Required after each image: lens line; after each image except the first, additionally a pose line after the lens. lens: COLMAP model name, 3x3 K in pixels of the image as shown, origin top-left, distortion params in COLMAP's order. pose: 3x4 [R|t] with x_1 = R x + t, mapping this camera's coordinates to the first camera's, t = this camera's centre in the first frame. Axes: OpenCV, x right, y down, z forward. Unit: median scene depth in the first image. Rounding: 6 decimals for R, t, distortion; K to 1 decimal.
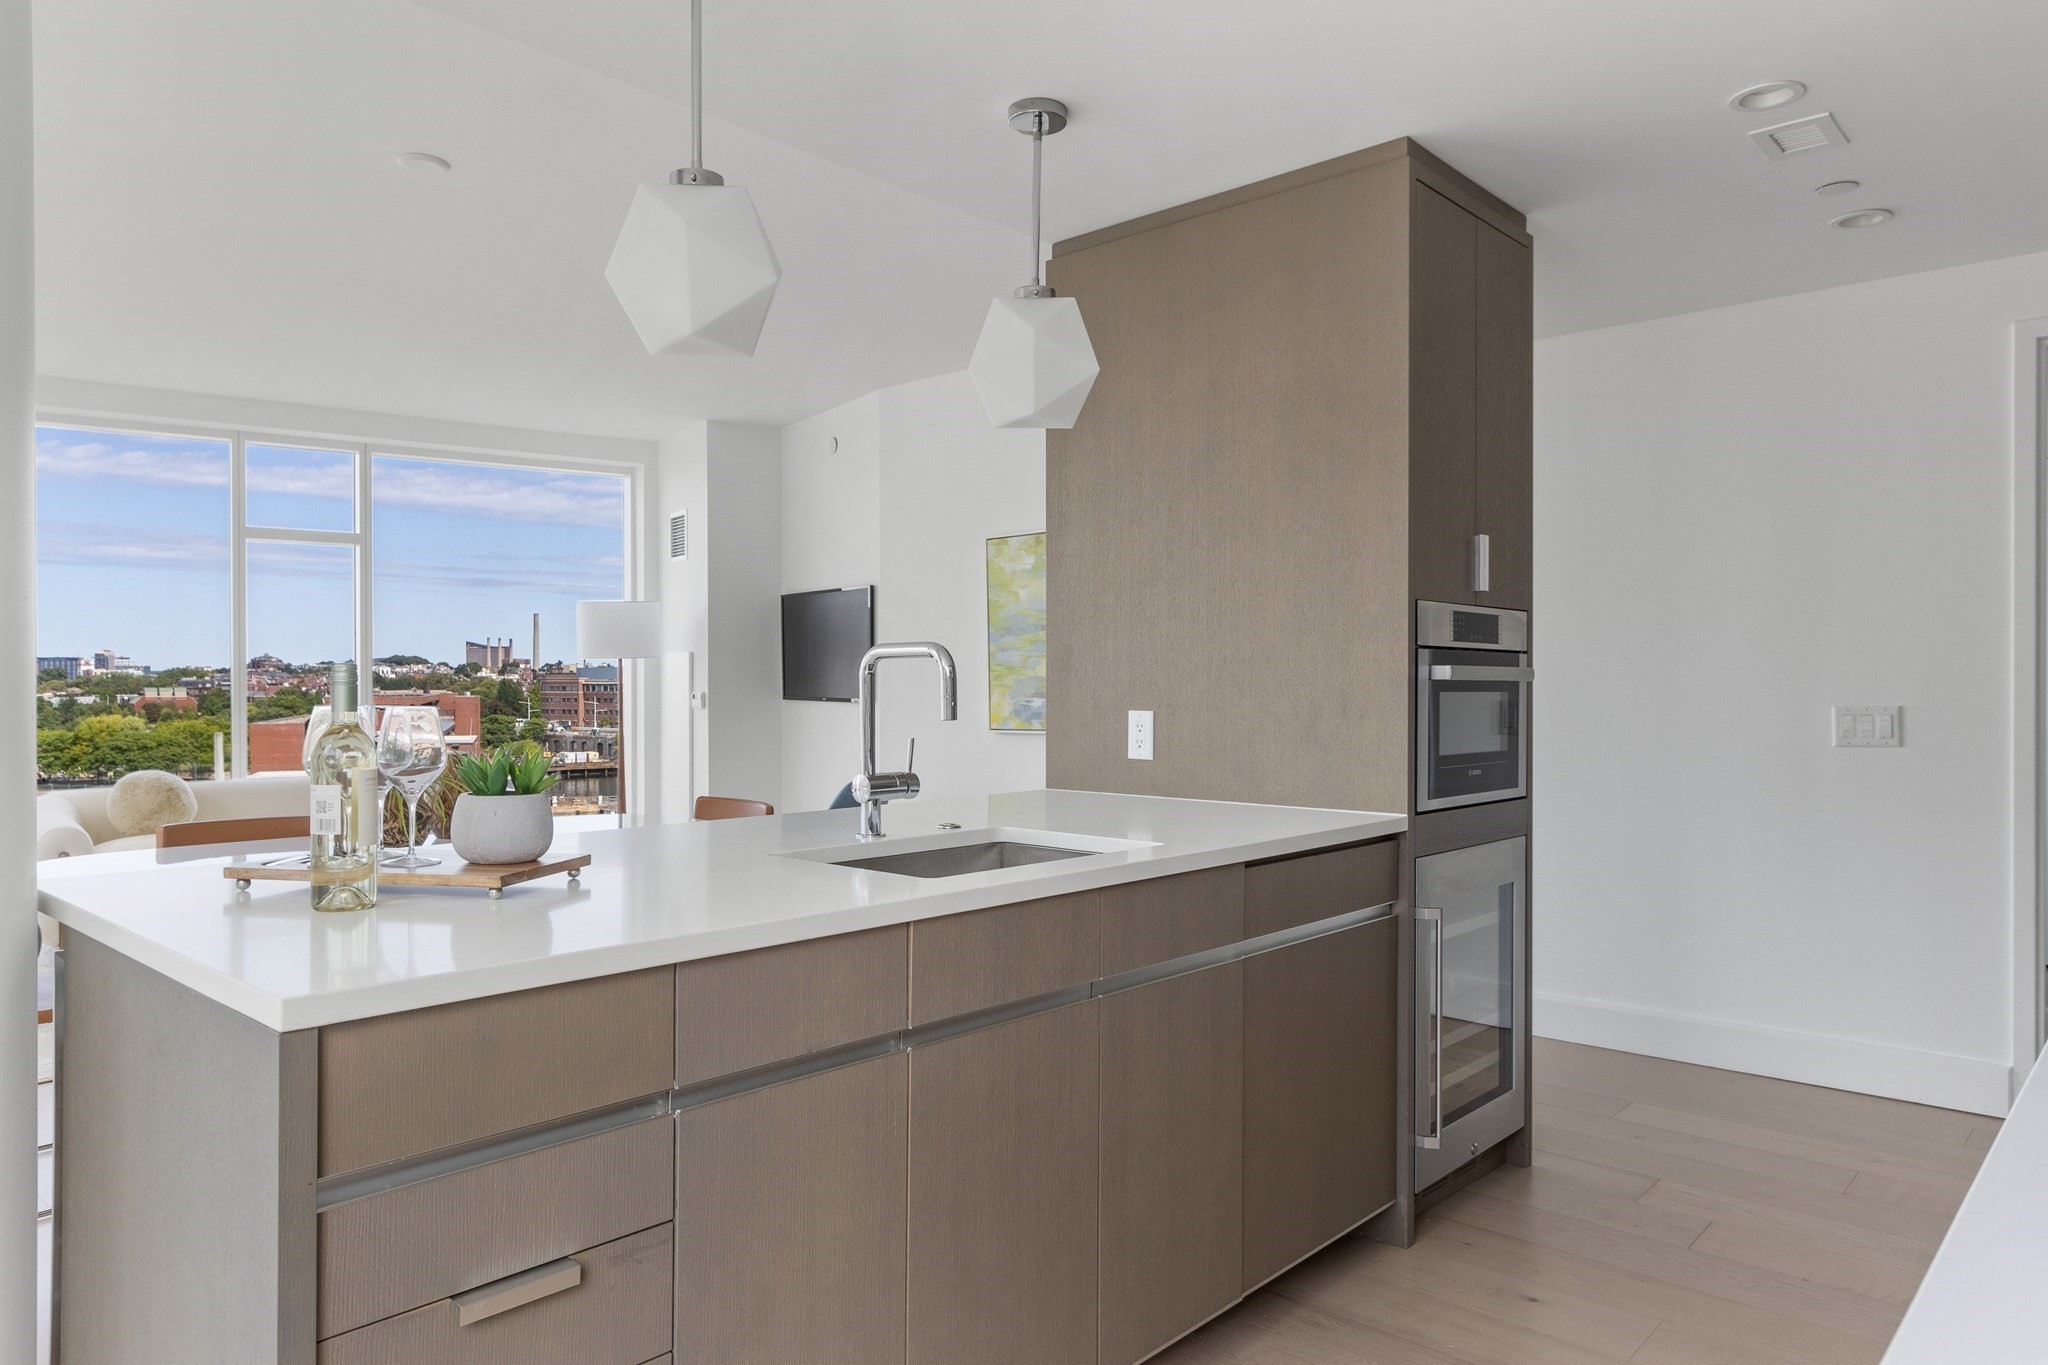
lens RADIAL K [[1310.7, 0, 1031.9], [0, 1310.7, 668.2], [0, 0, 1]] dist [0.007075, 0.001161]
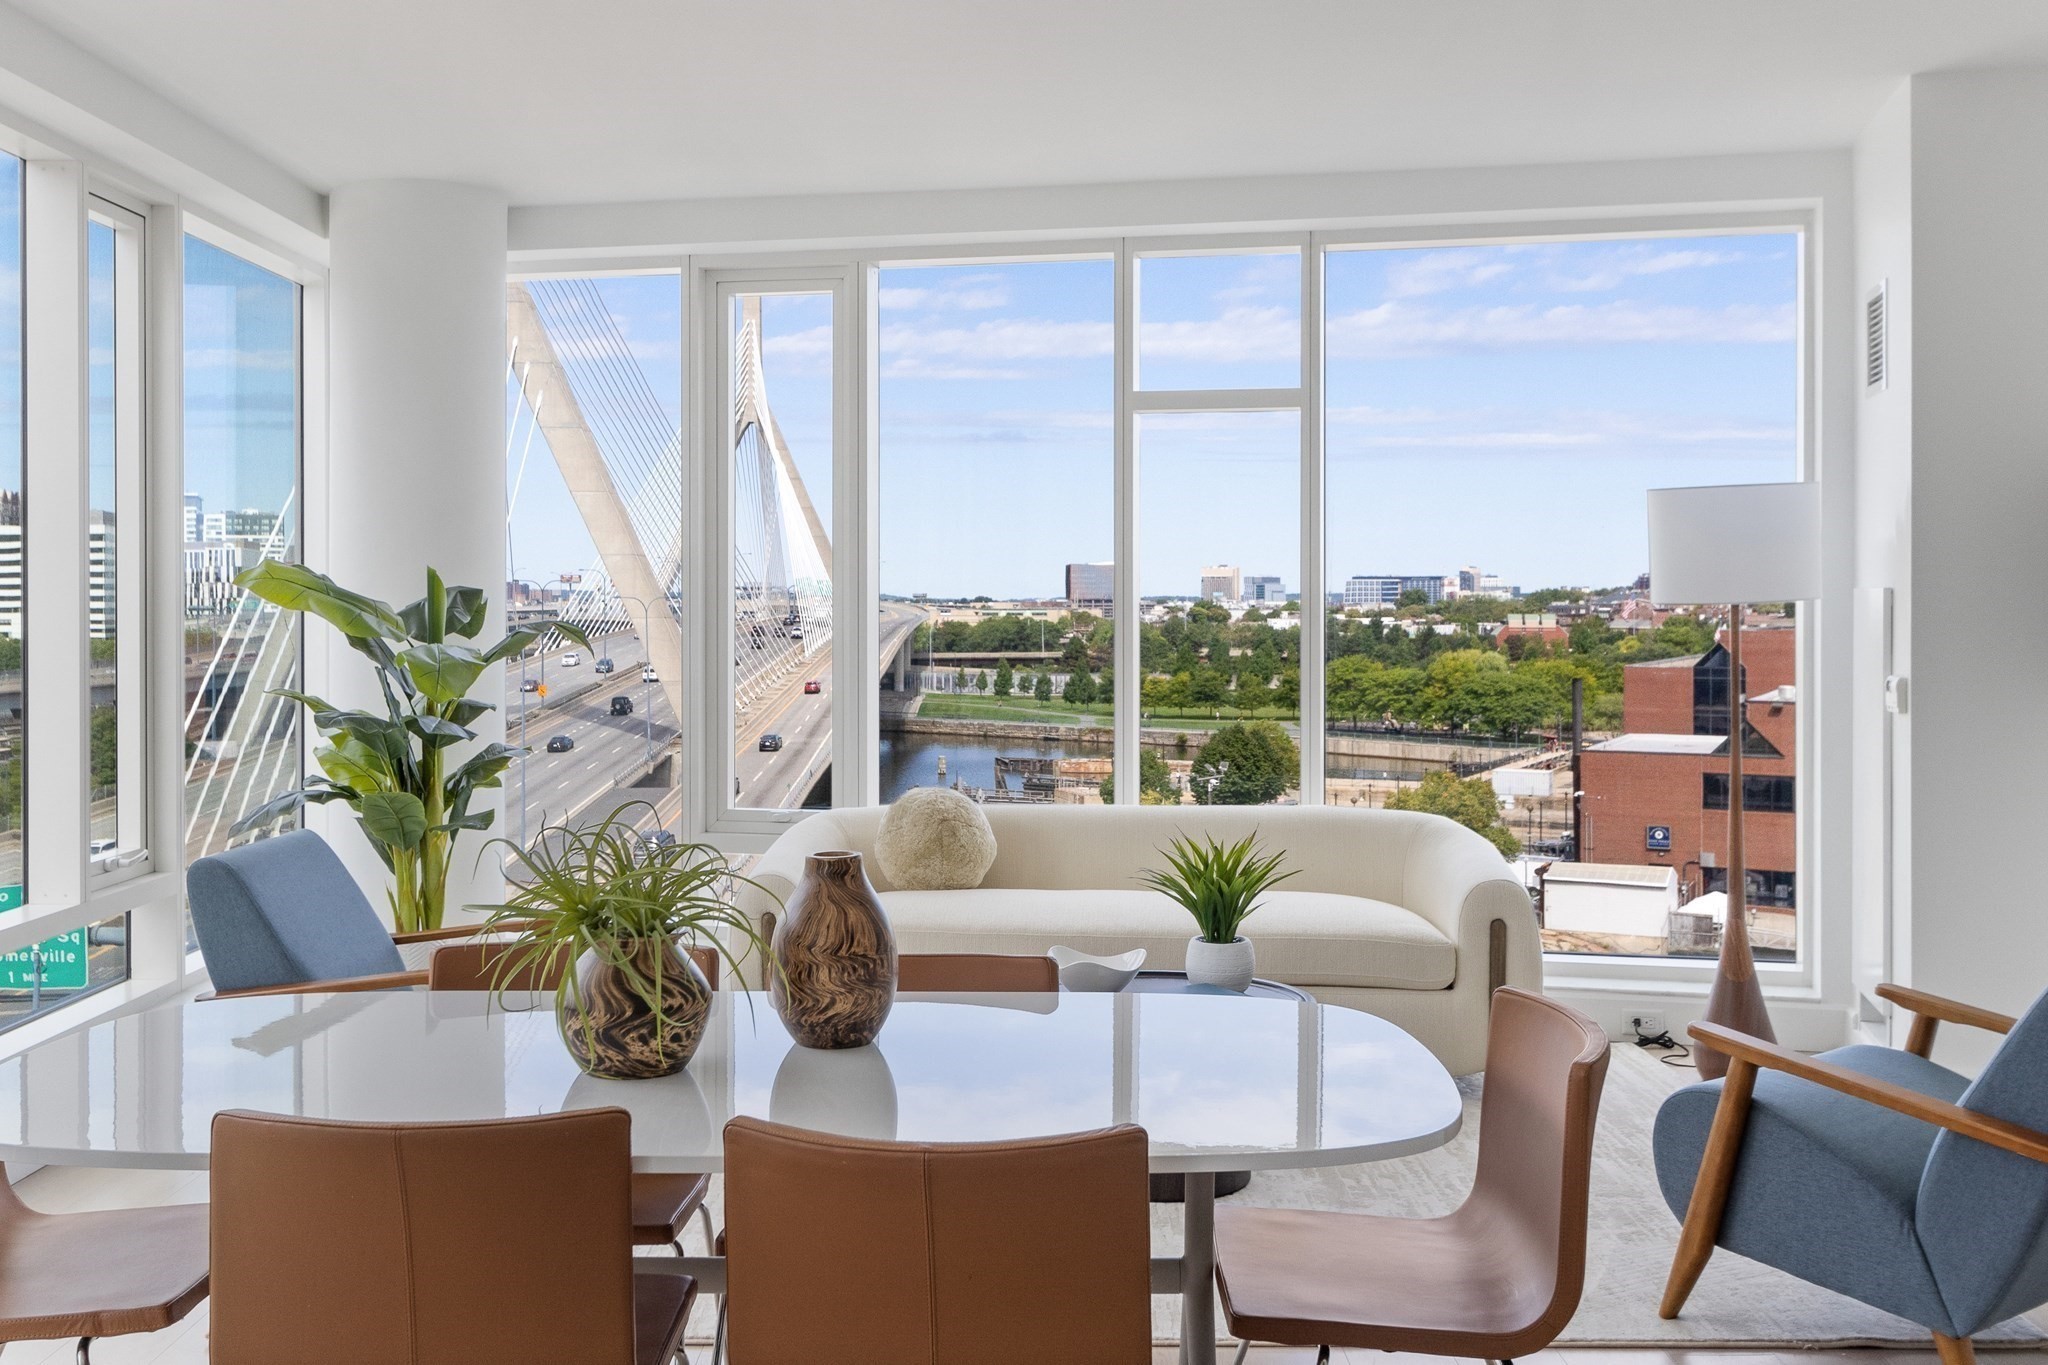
lens RADIAL K [[2008.9, 0, 1042.9], [0, 2008.9, 674.7], [0, 0, 1]] dist [0.004608, 0.000000]
pose [[0.673658, 0.026387, -0.738572, 0.068702], [0.006845, 0.999097, 0.041939, -0.014597], [0.739012, -0.033308, 0.672868, 0.311741]]
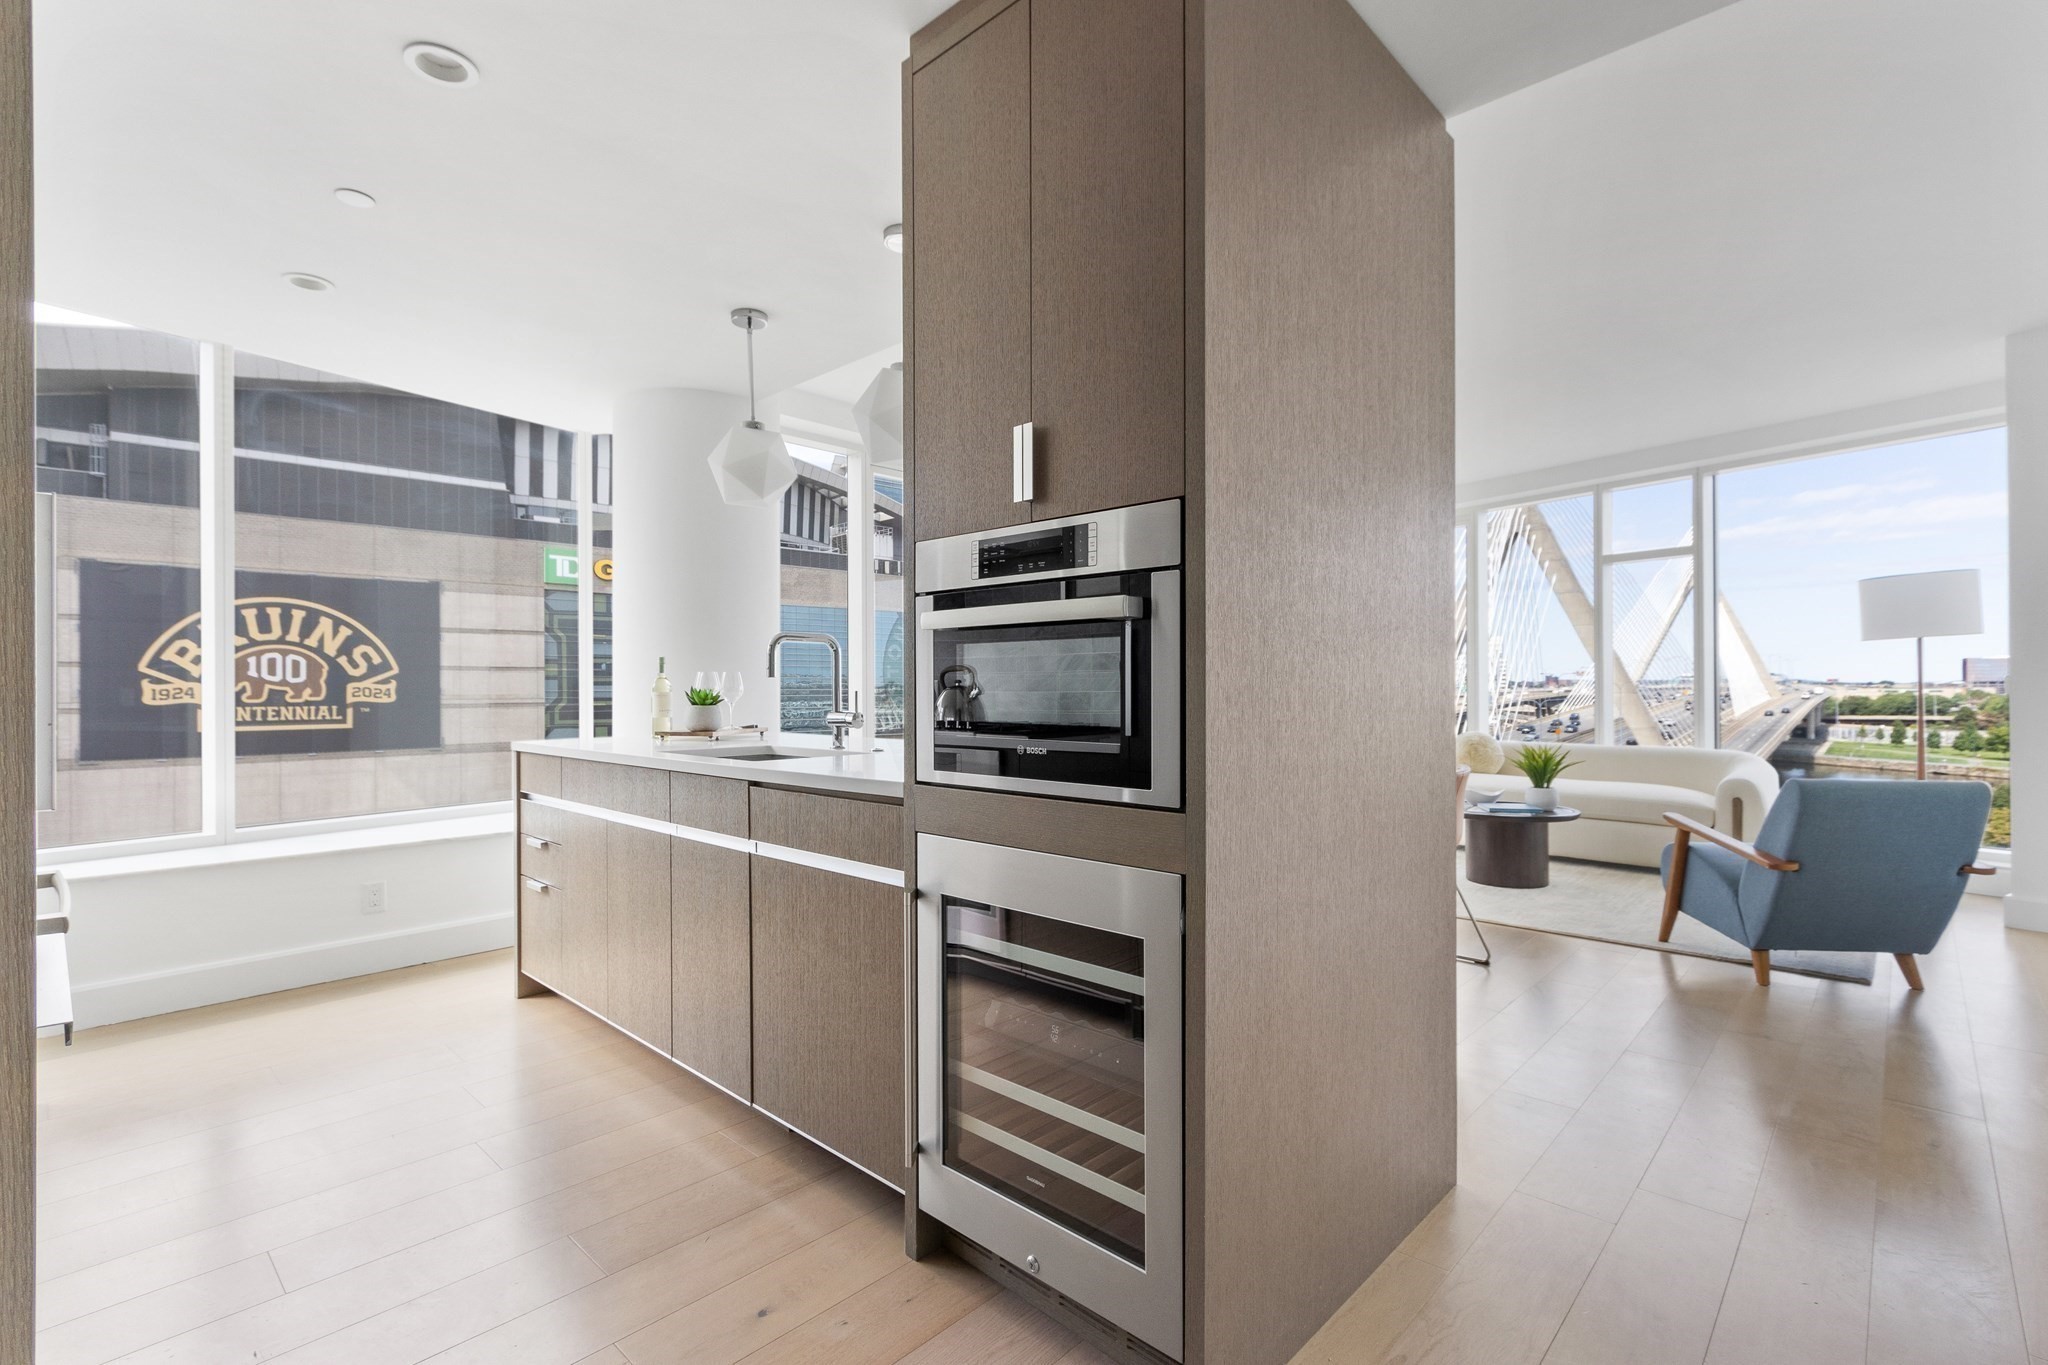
lens RADIAL K [[944.7, 0, 1012.4], [0, 944.7, 670.7], [0, 0, 1]] dist [0.008146, -0.003279]
pose [[-0.031769, -0.019512, -0.999305, 0.351440], [0.015394, 0.999681, -0.020009, 0.018568], [0.999377, -0.016019, -0.031459, 0.407026]]
